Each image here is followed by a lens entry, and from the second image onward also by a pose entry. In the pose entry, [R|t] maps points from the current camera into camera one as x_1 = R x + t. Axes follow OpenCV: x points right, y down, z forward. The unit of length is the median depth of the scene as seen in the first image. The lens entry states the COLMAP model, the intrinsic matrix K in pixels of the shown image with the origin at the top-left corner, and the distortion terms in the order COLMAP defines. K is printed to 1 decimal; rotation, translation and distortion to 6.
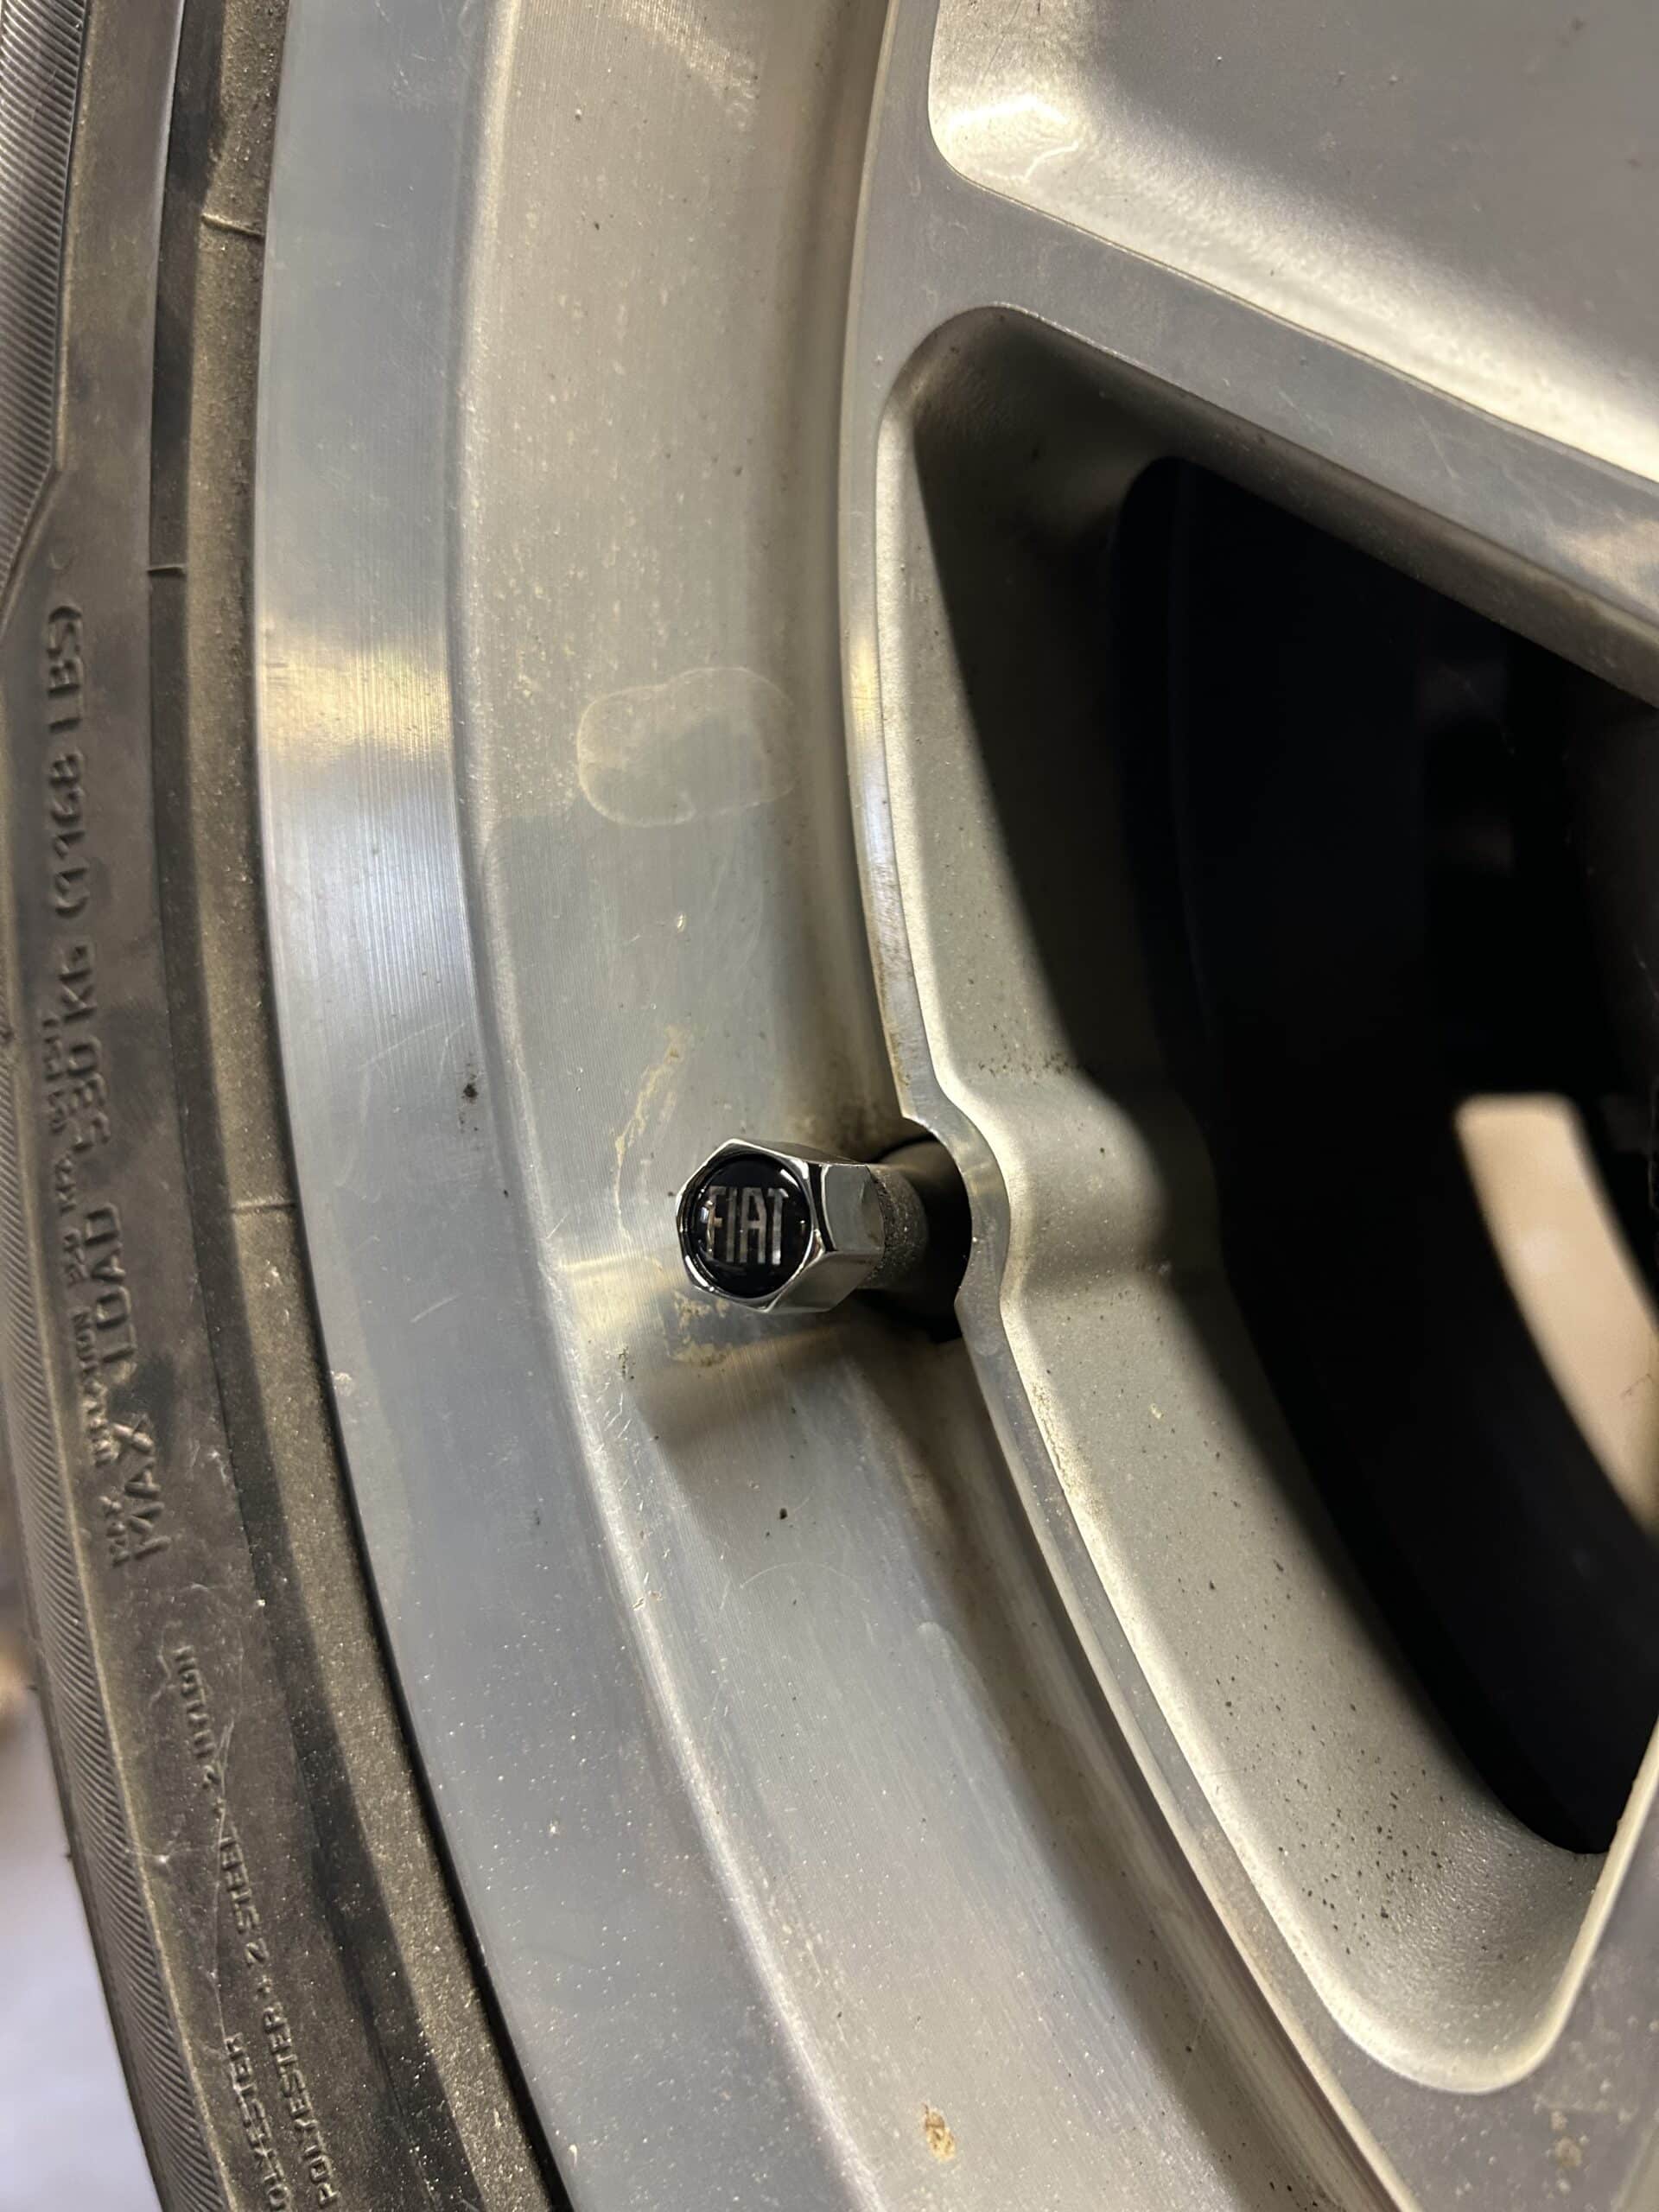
lens RADIAL K [[1801.8, 0, 829.5], [0, 1801.8, 1106.0], [0, 0, 1]] dist [0.009321, -0.030491]
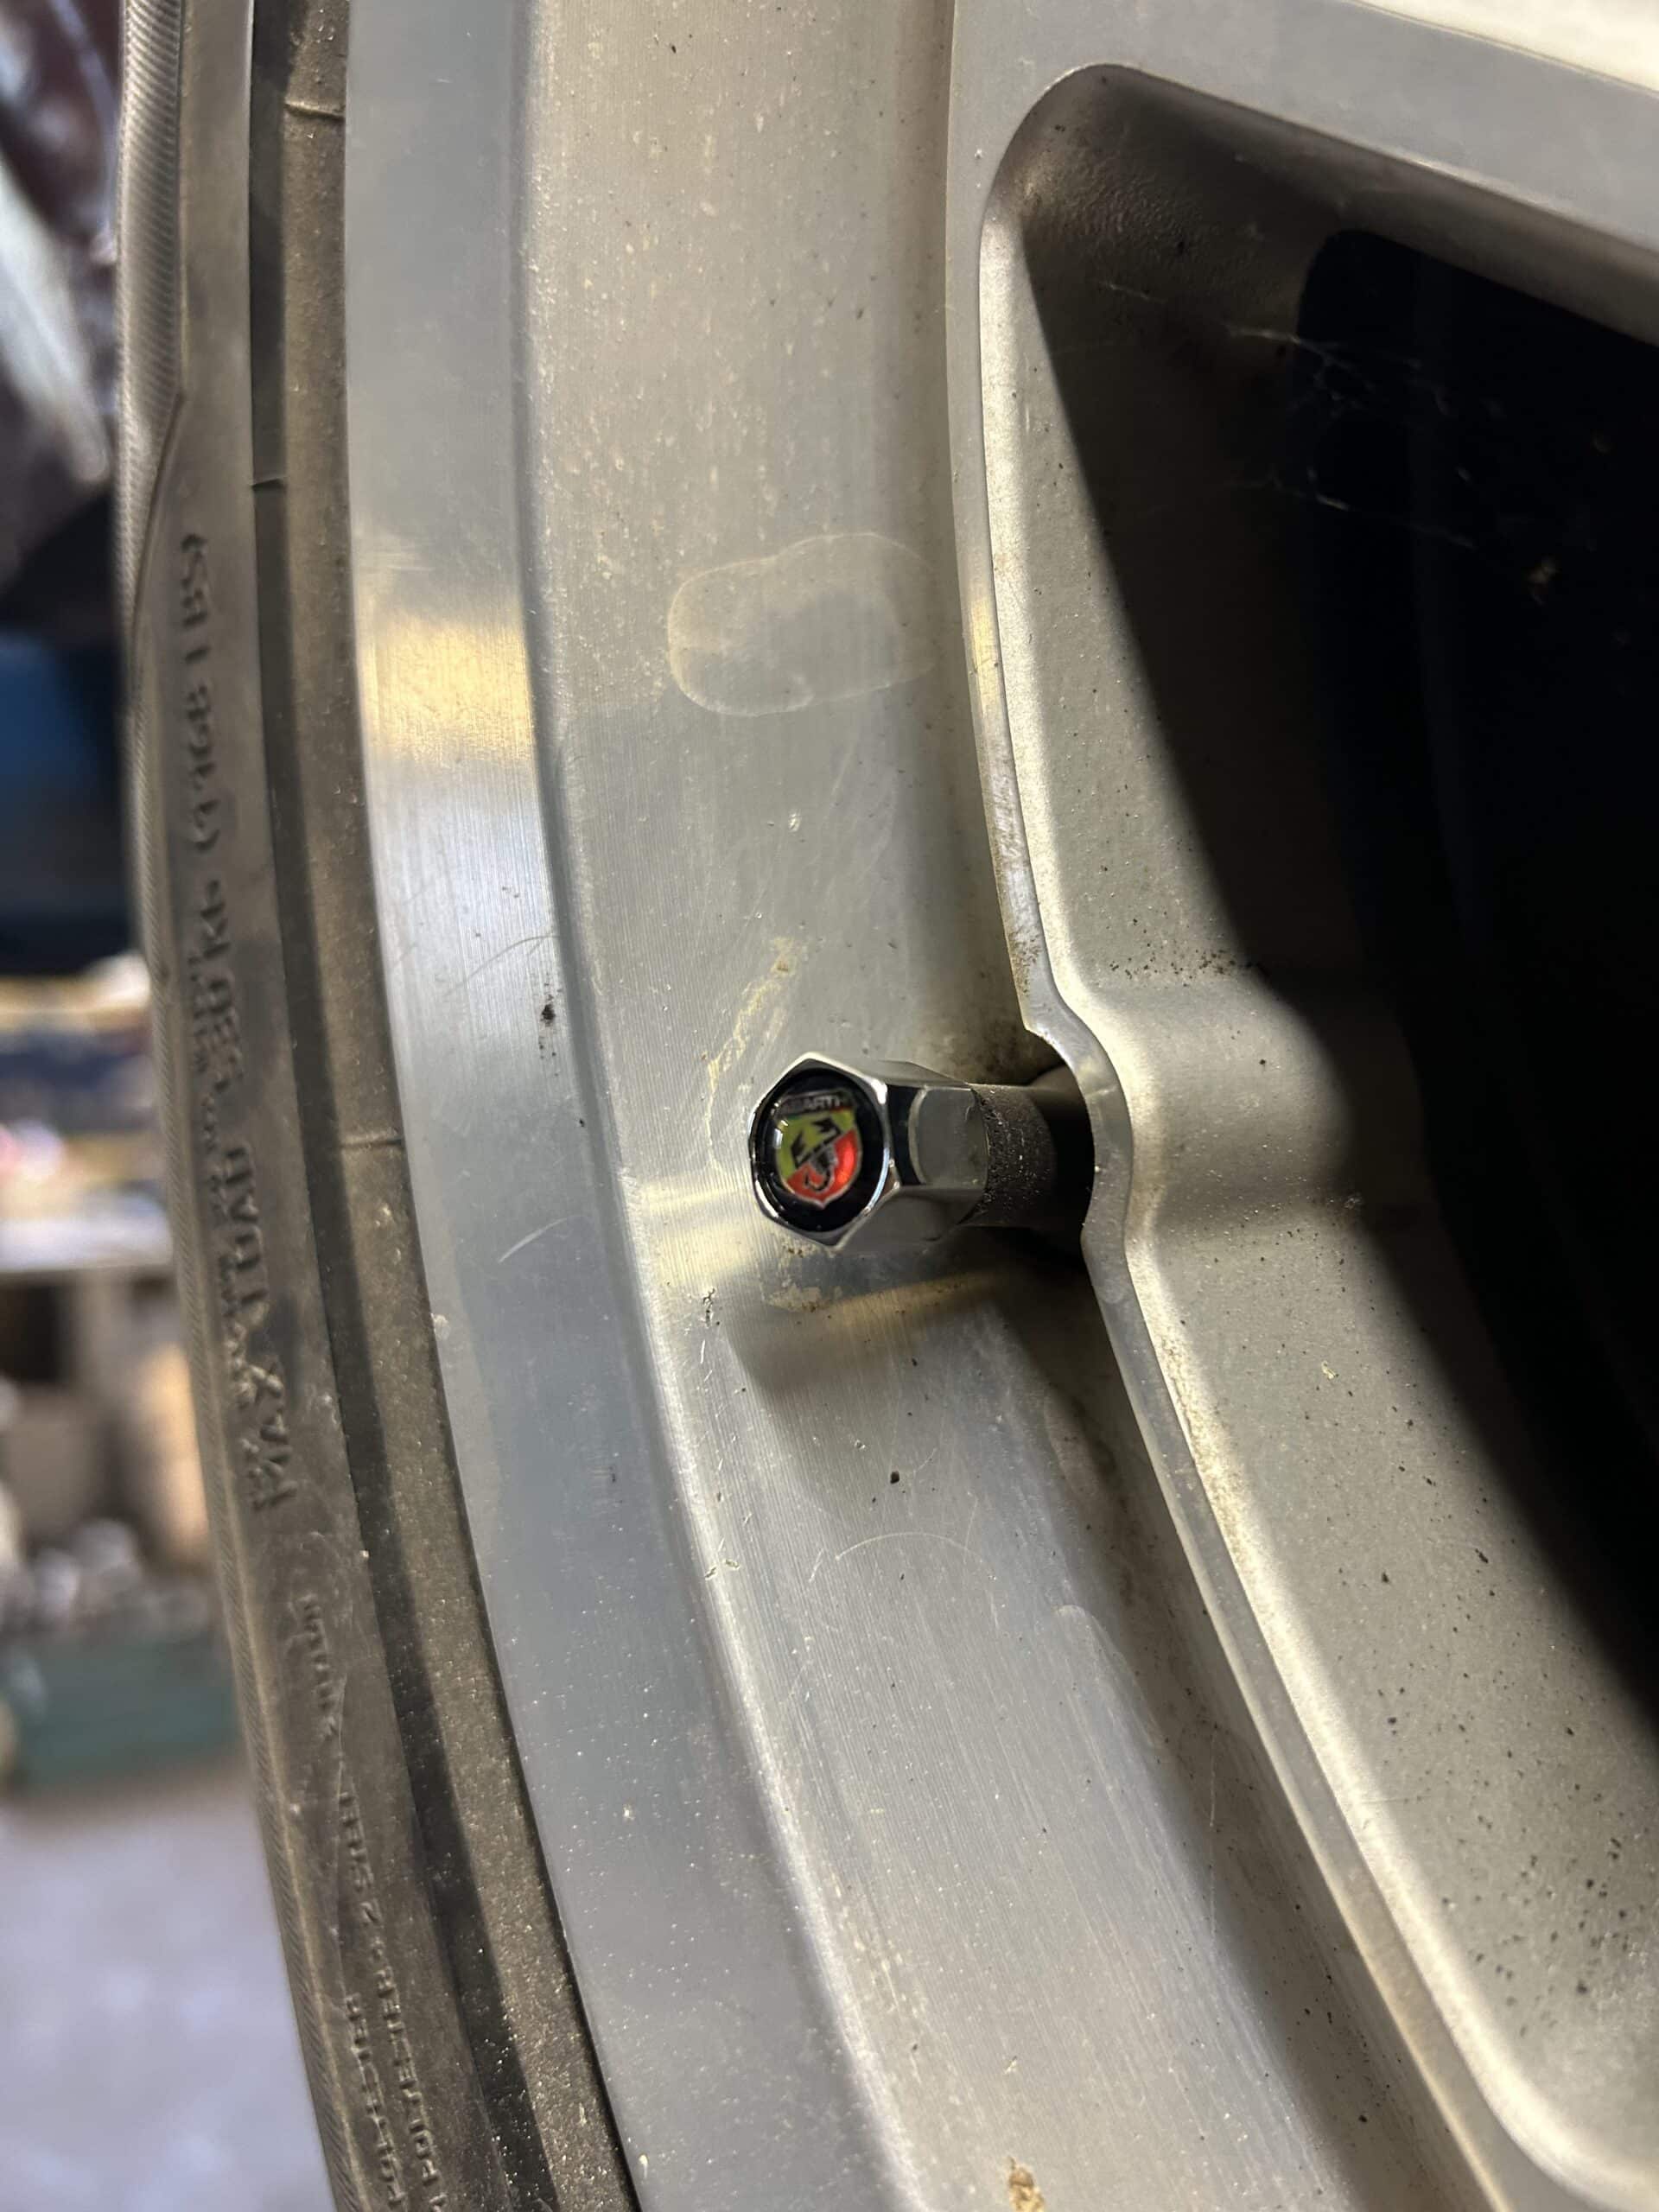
lens RADIAL K [[1822.7, 0, 829.5], [0, 1822.7, 1106.0], [0, 0, 1]] dist [-0.013829, -0.003632]
pose [[0.973986, -0.017100, -0.225963, 0.146362], [0.023739, 0.999362, 0.026695, 0.017546], [0.225362, -0.031365, 0.973770, 0.120743]]
